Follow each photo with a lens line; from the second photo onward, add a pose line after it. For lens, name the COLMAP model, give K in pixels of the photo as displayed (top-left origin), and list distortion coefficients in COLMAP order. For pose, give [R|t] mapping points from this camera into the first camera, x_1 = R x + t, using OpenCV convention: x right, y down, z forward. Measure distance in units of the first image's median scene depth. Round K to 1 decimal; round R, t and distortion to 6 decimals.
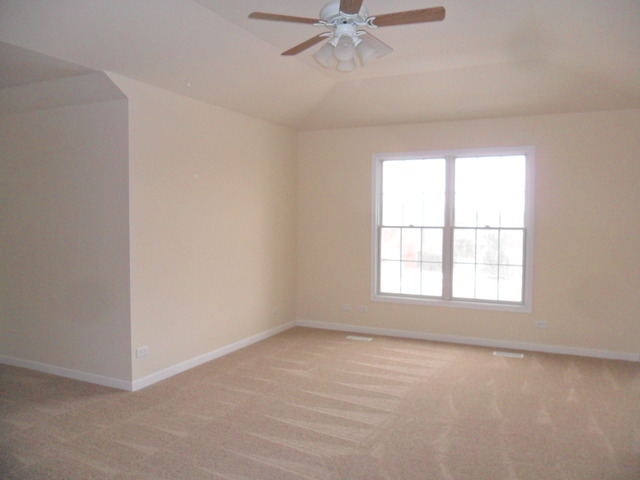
lens RADIAL K [[525.4, 0, 336.2], [0, 525.4, 235.0], [0, 0, 1]] dist [0.000975, 0.008397]
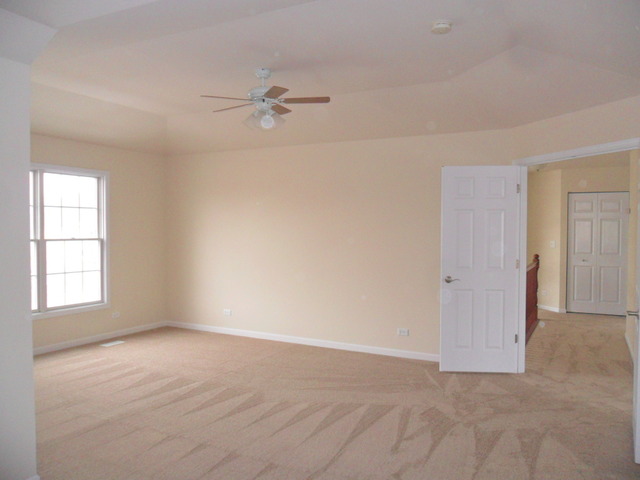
lens RADIAL K [[525.4, 0, 318.8], [0, 525.4, 241.4], [0, 0, 1]] dist [0.000975, 0.008397]
pose [[0.103731, -0.023486, 0.994328, -0.808788], [0.035015, 0.999188, 0.019948, -0.014469], [-0.993989, 0.032748, 0.104469, 0.388256]]
